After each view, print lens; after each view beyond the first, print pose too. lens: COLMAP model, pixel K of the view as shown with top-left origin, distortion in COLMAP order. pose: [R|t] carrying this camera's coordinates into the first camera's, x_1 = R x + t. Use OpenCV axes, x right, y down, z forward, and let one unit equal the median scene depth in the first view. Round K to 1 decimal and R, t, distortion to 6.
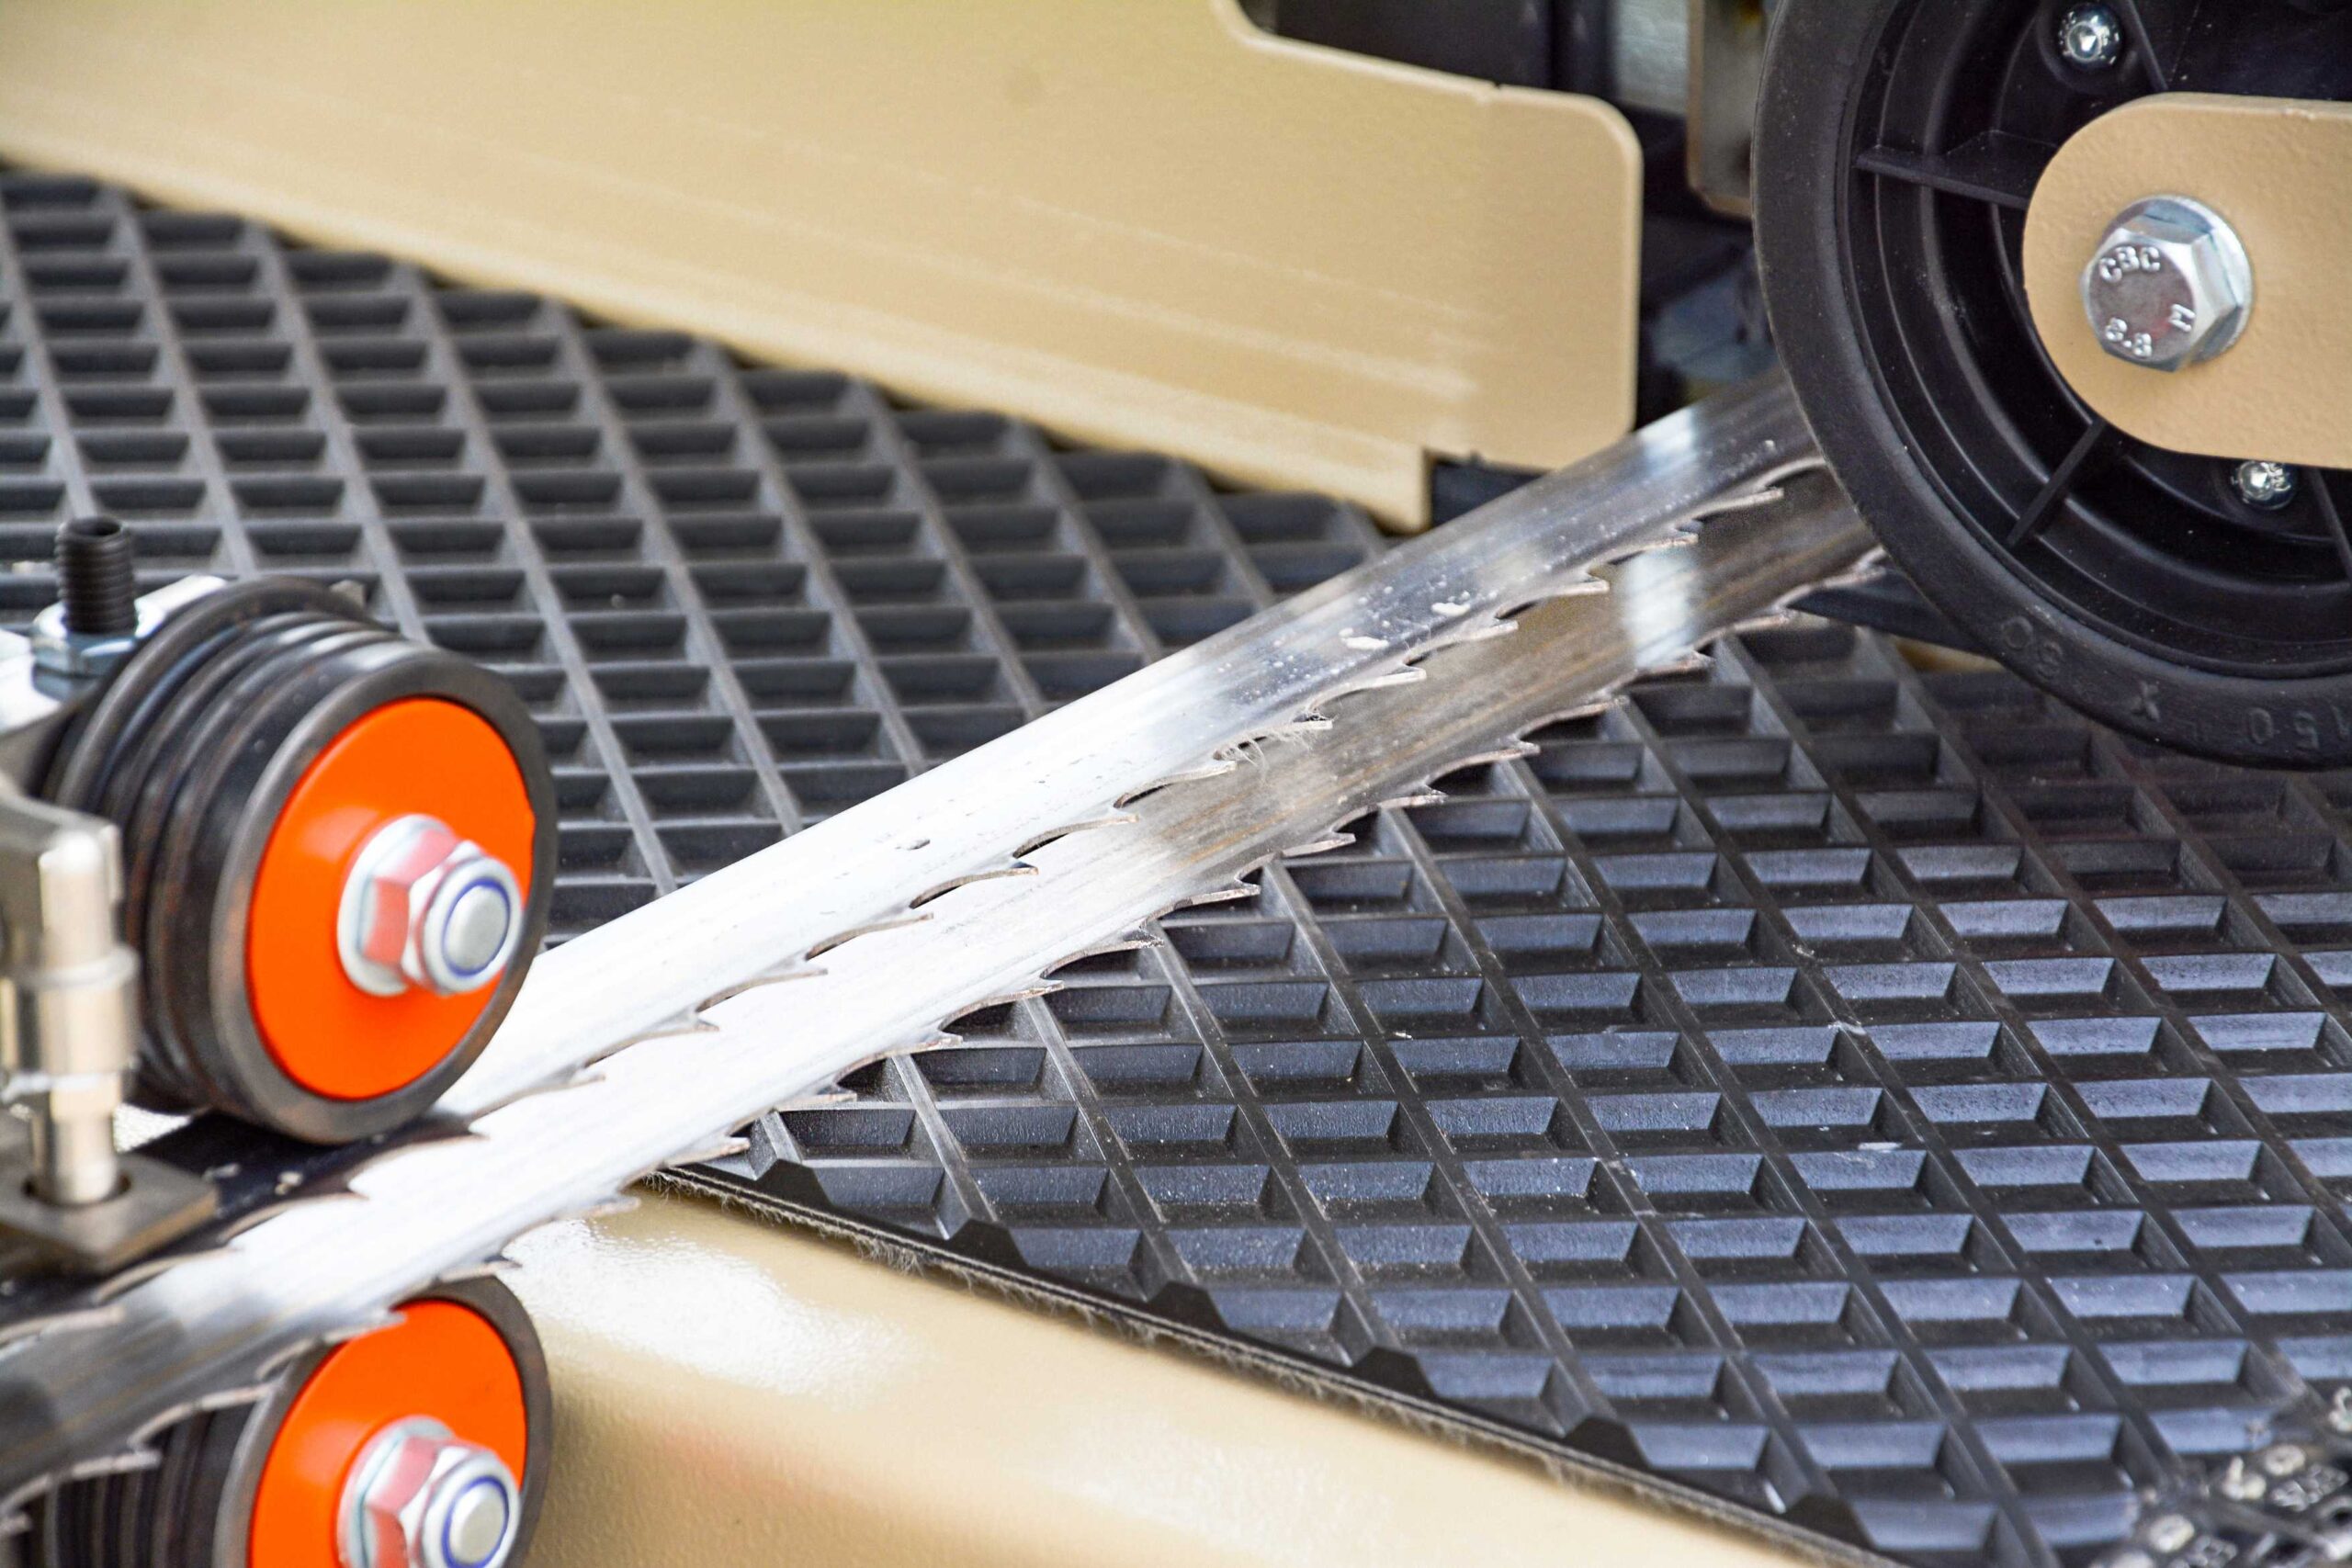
lens RADIAL K [[10182.3, 0, 1171.8], [0, 10182.3, 801.1], [0, 0, 1]] dist [1.123057, 0.000000]
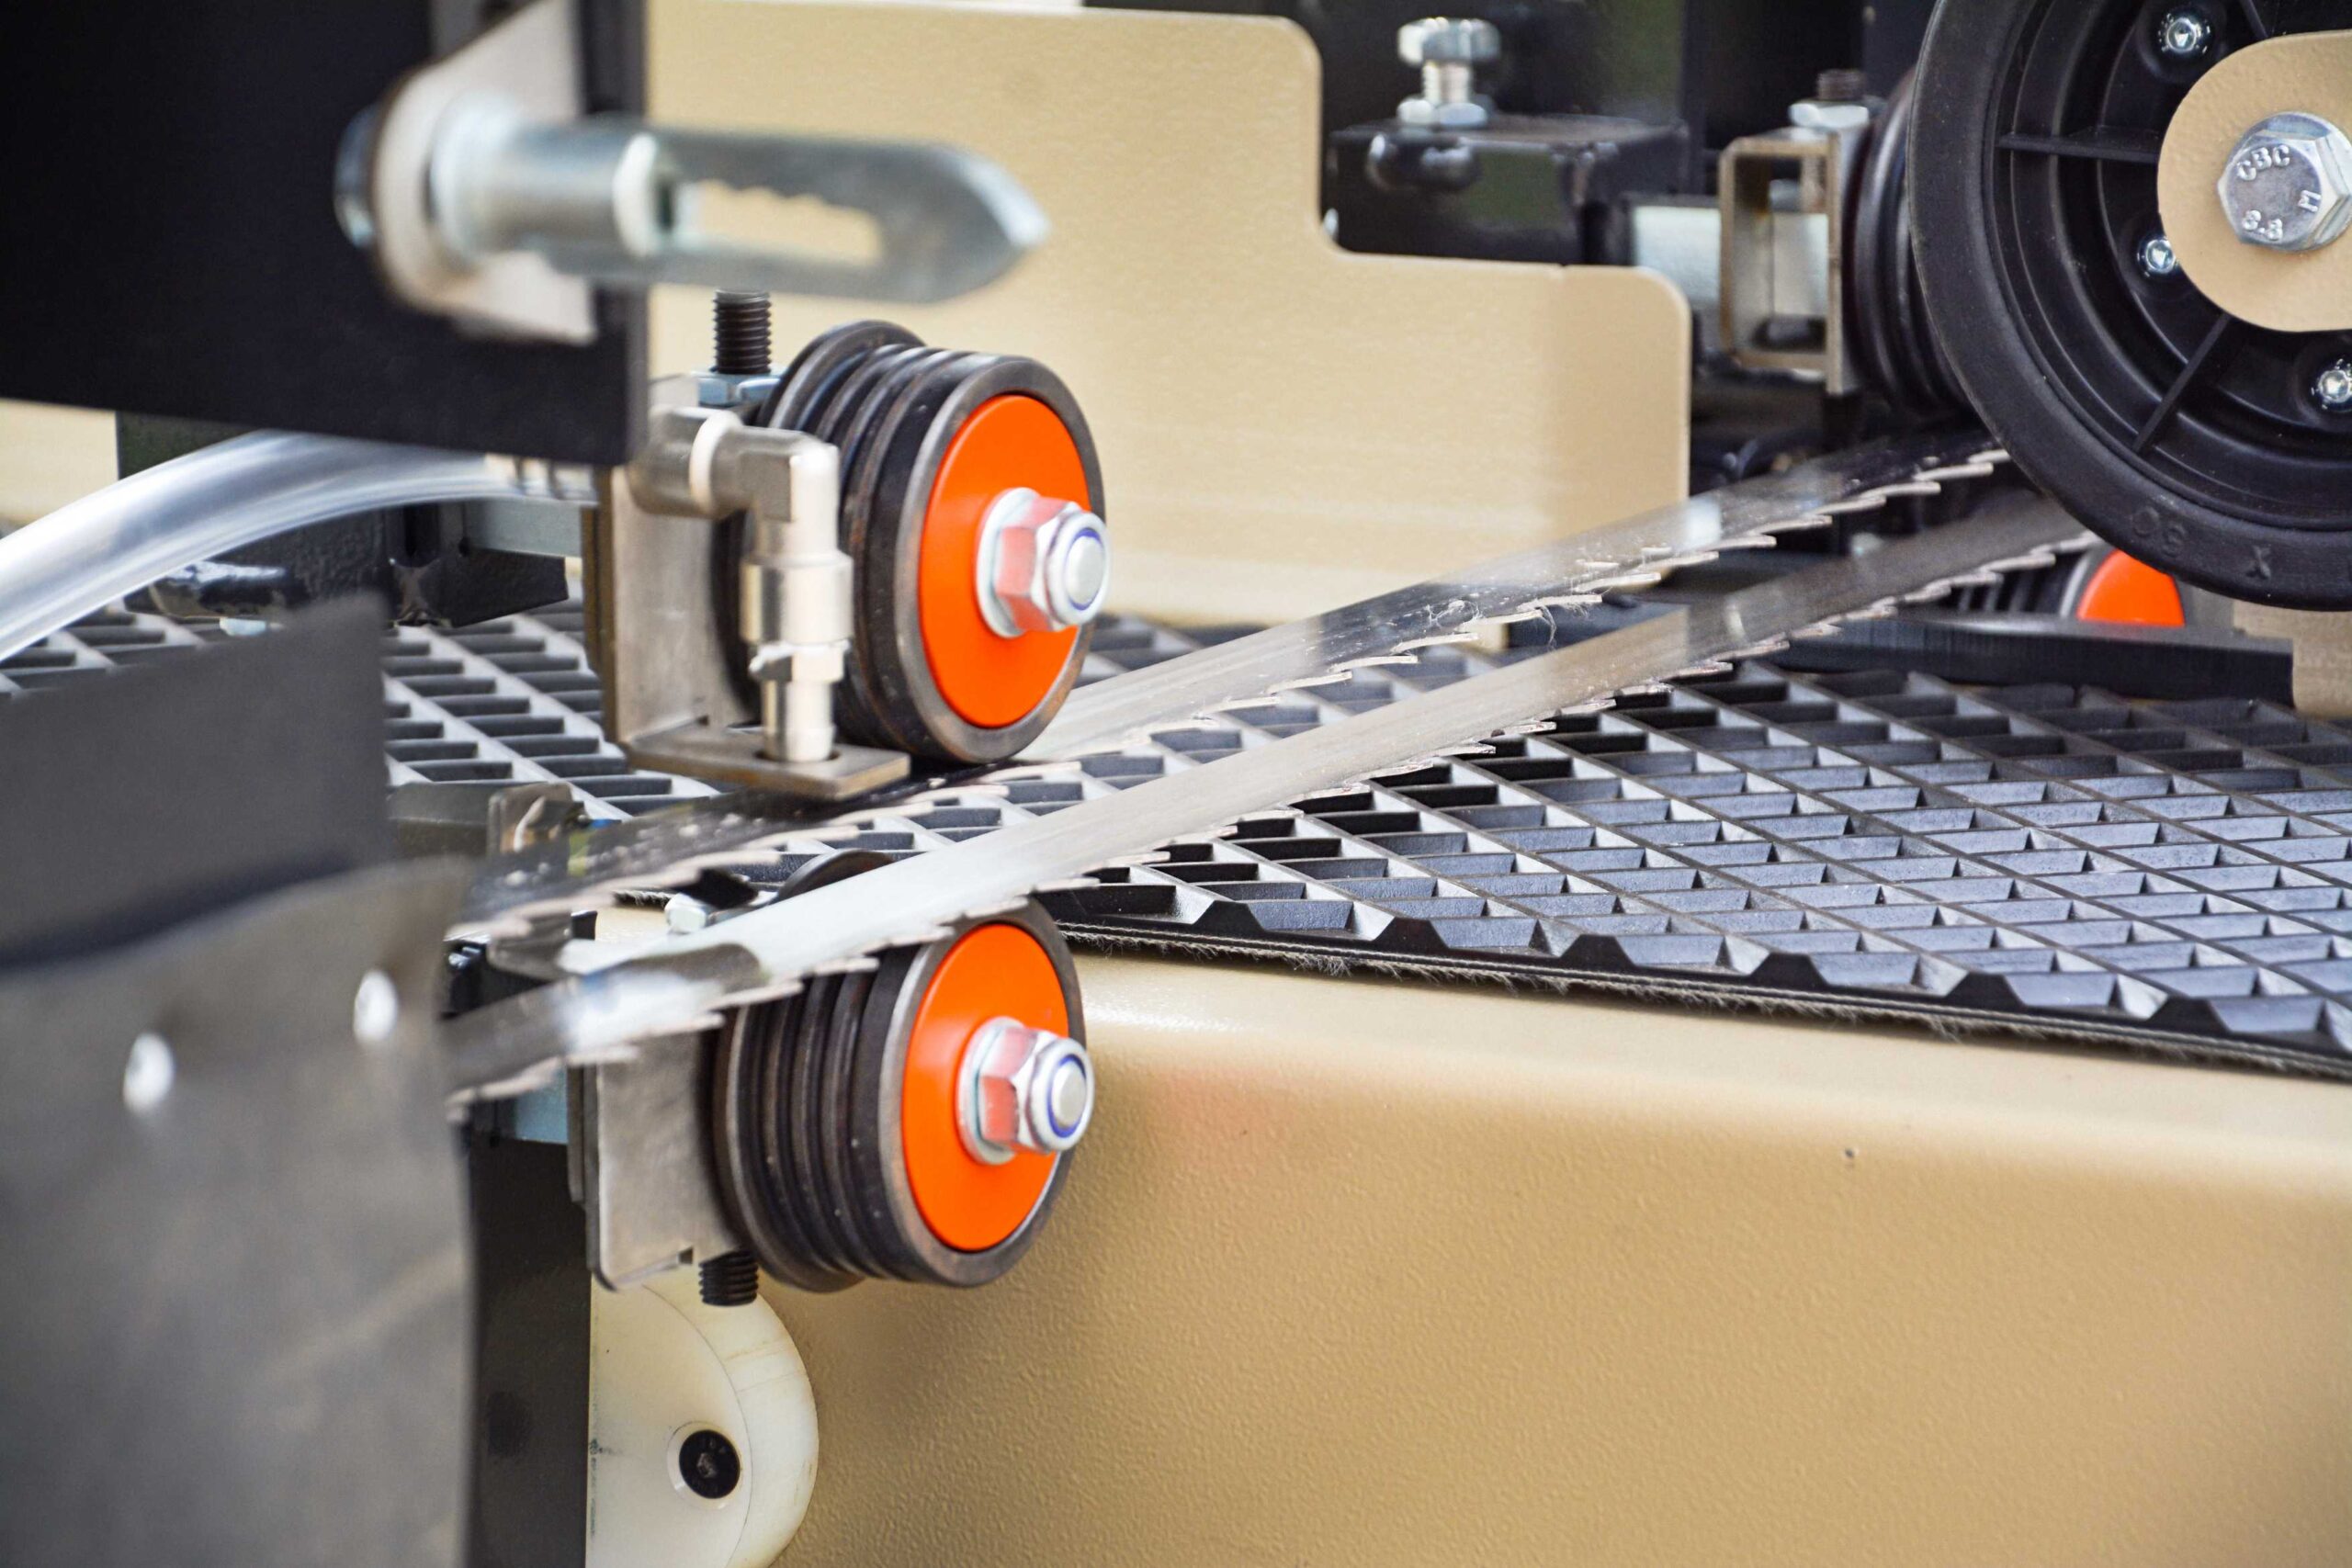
lens RADIAL K [[10182.3, 0, 1183.1], [0, 10182.3, 784.7], [0, 0, 1]] dist [1.123057, 0.000000]
pose [[0.990393, -0.021770, 0.136555, -0.205488], [0.047459, 0.981059, -0.187807, 0.246616], [-0.129880, 0.192484, 0.972667, -0.178176]]
